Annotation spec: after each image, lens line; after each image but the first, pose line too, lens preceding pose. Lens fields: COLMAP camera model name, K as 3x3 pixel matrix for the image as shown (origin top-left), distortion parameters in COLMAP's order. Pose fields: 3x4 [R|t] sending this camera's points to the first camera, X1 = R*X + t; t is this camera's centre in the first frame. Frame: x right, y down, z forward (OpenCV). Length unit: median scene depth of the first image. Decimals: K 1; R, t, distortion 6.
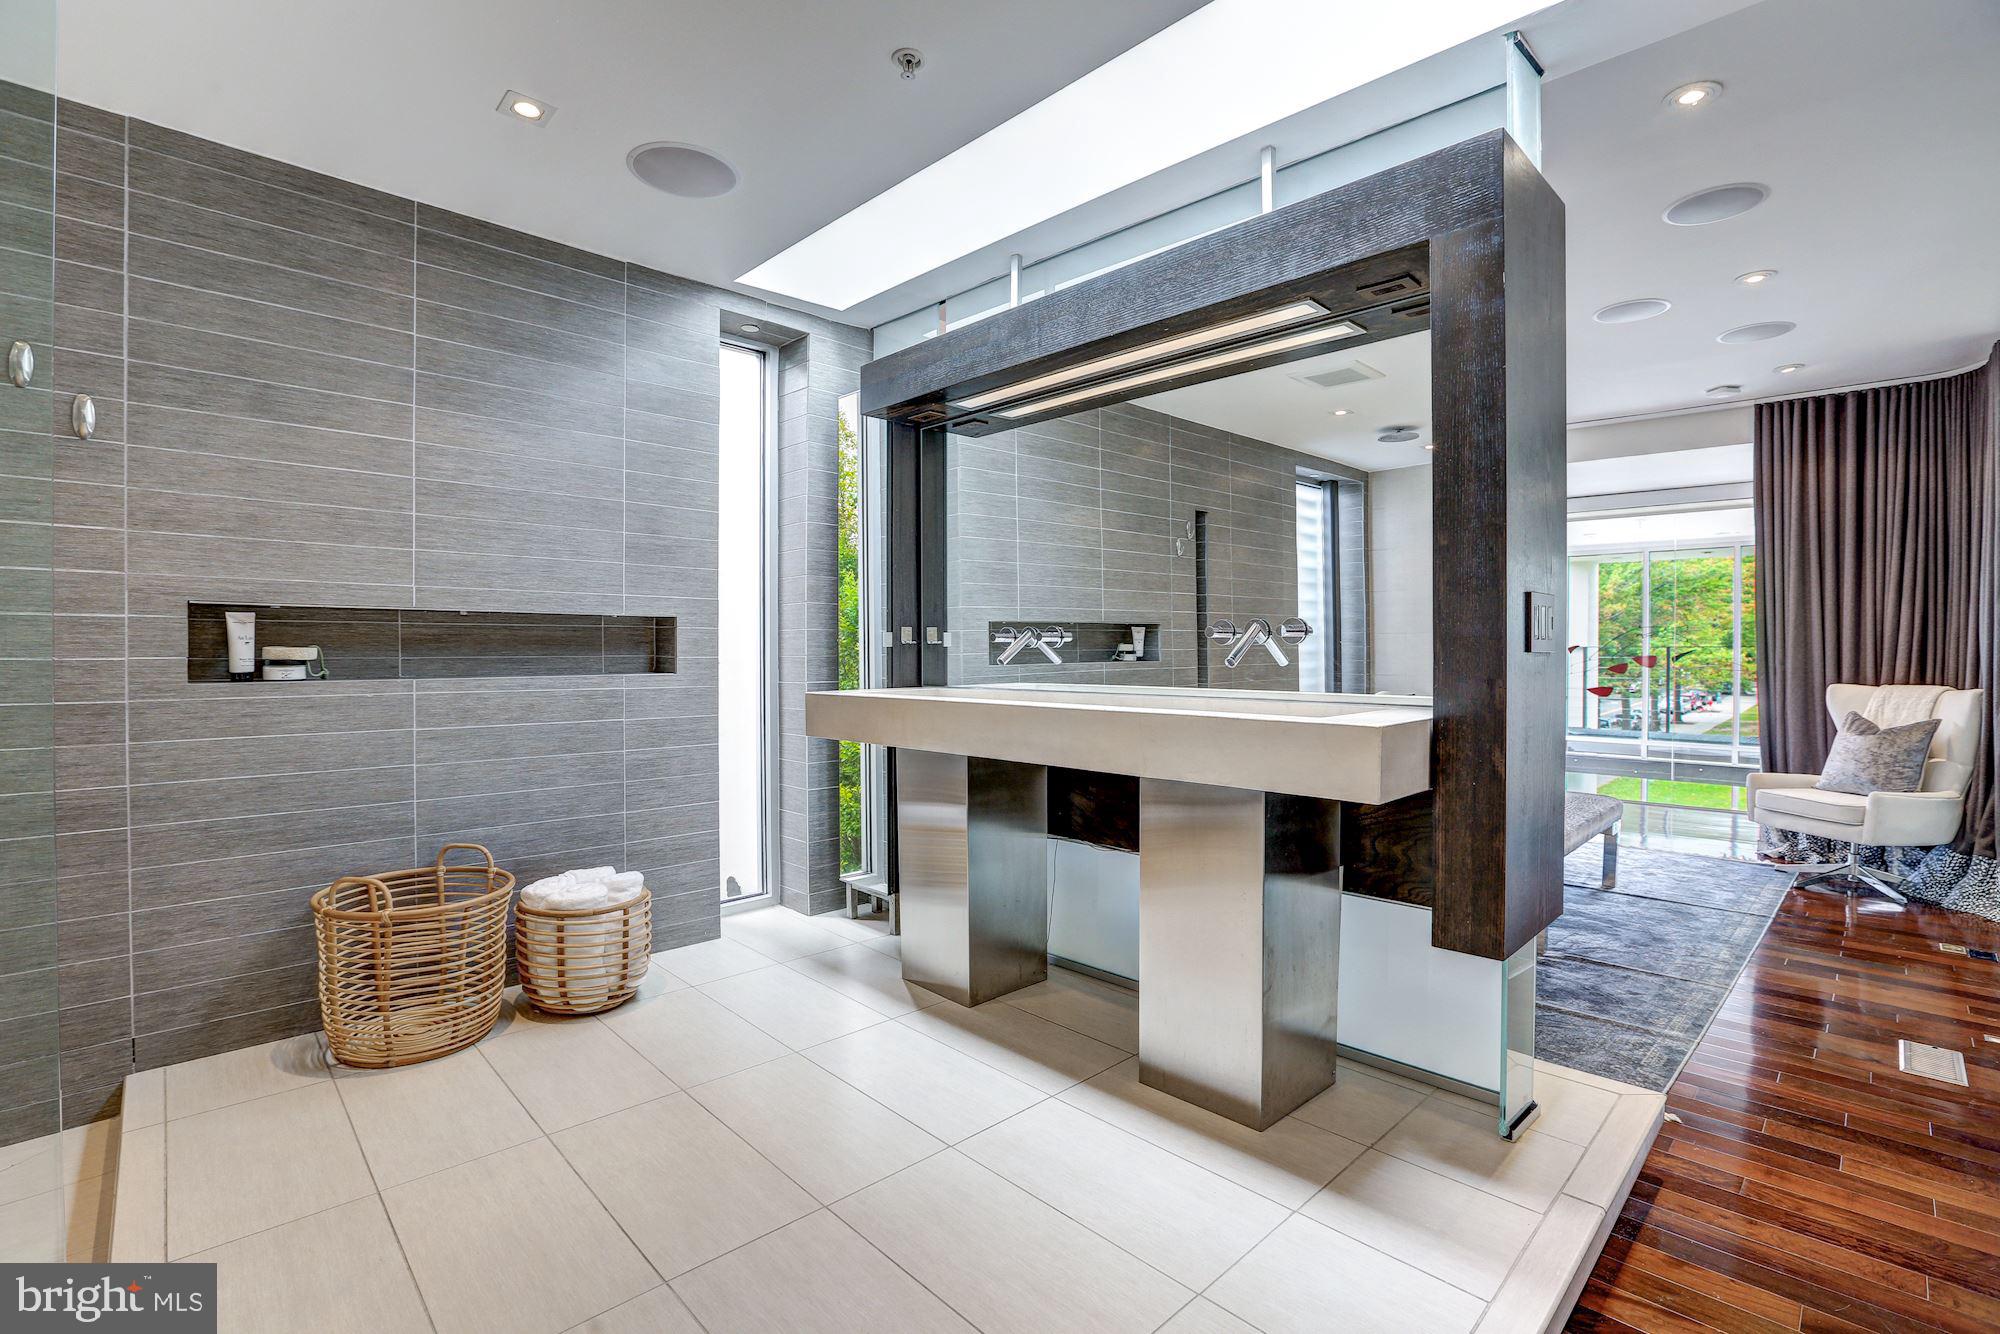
lens RADIAL K [[909.6, 0, 953.8], [0, 909.6, 665.6], [0, 0, 1]] dist [-0.036459, 0.015634]
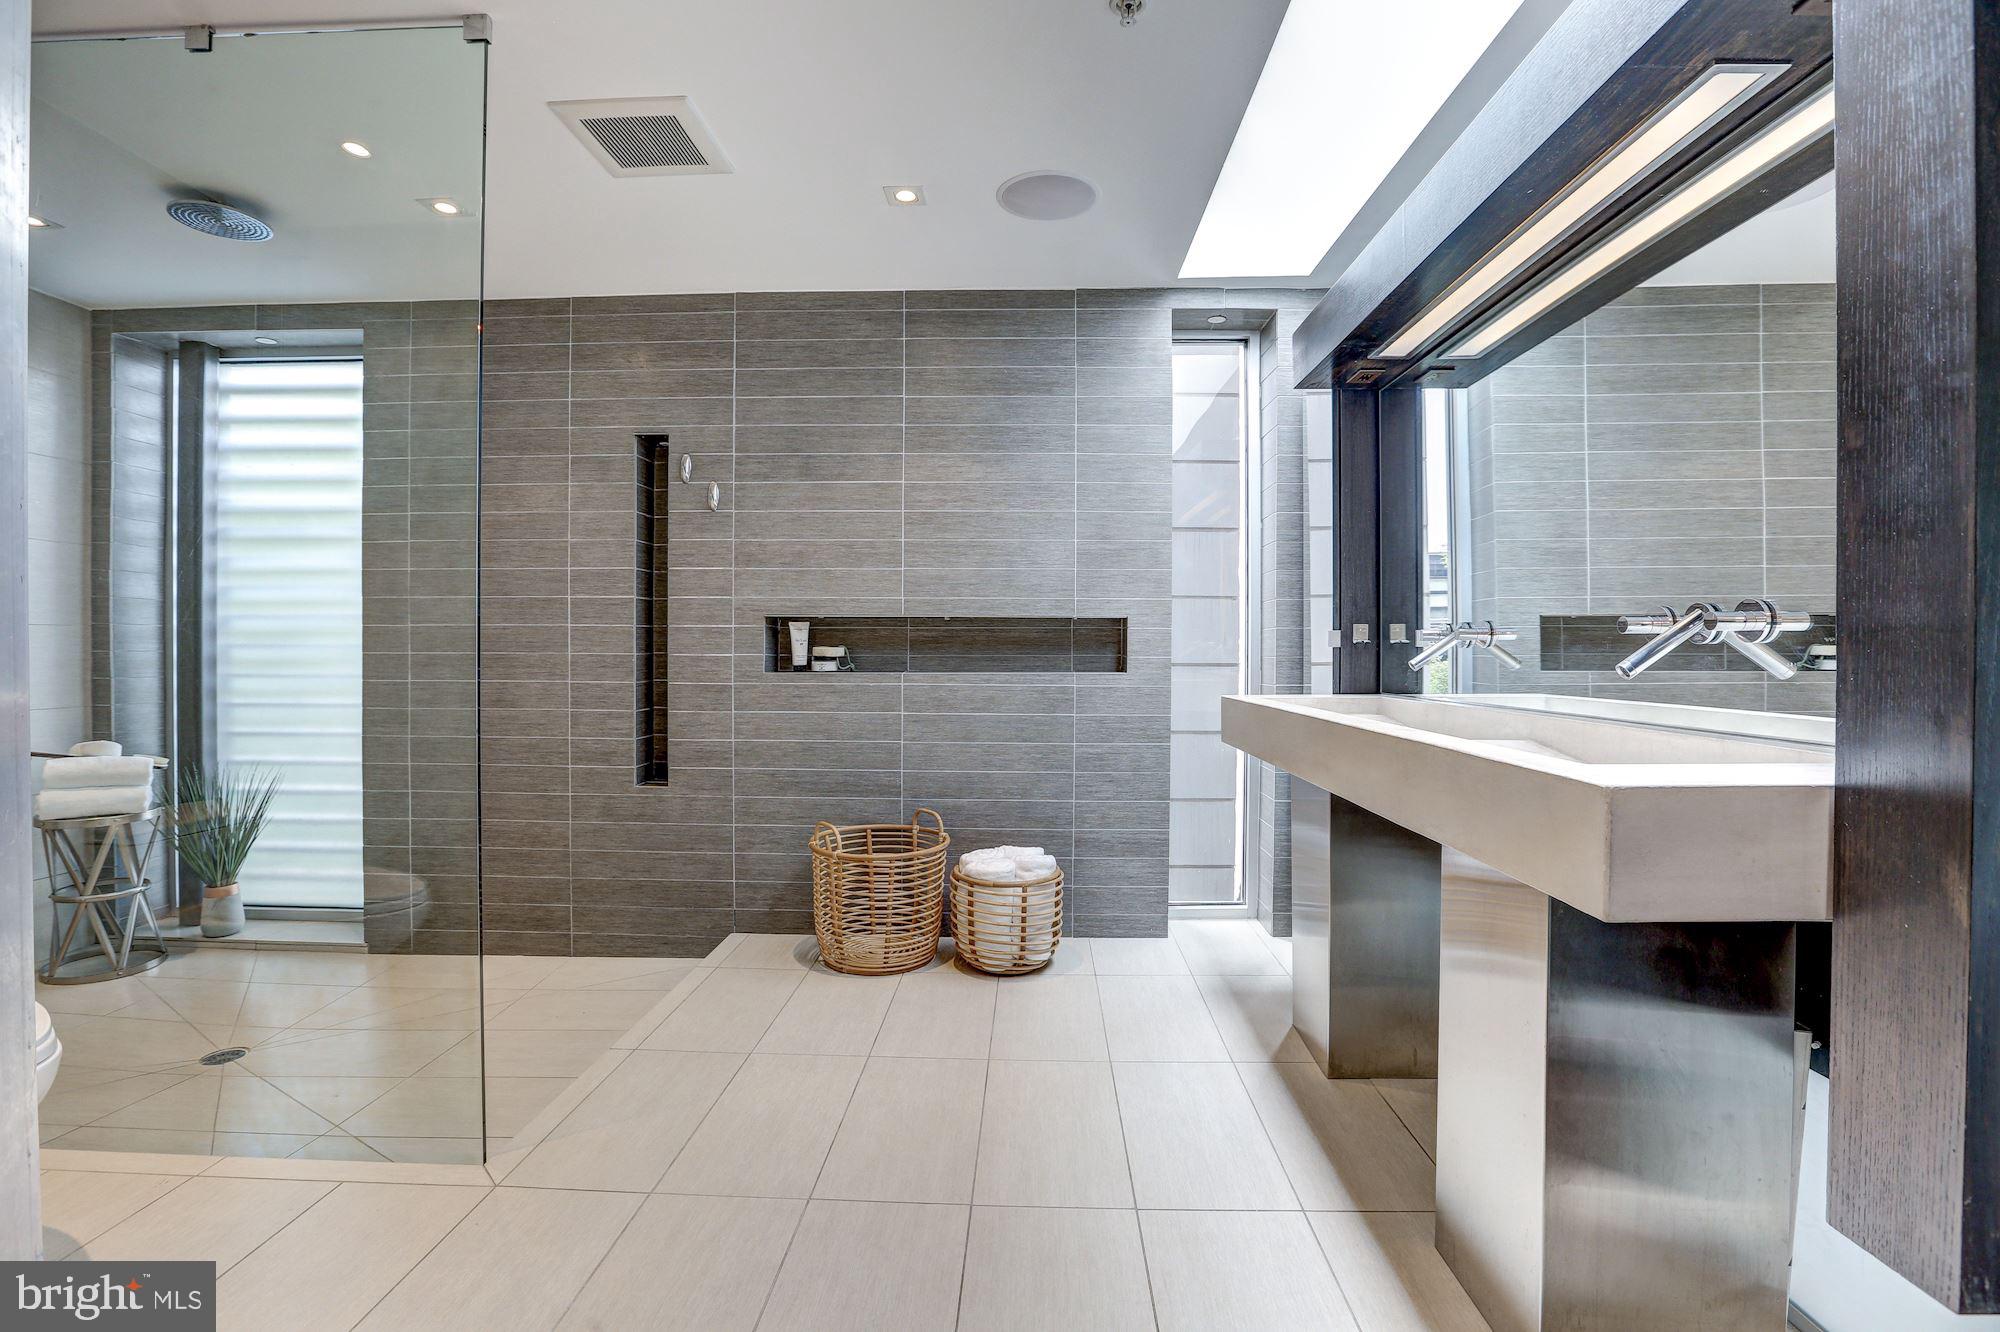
lens RADIAL K [[895.8, 0, 1000.0], [0, 895.8, 666.0], [0, 0, 1]] dist [-0.062749, 0.025338]
pose [[0.718763, 0.015059, -0.695092, 0.362370], [-0.013940, 0.999877, 0.007247, -0.005343], [0.695116, 0.004480, 0.718884, 0.204315]]
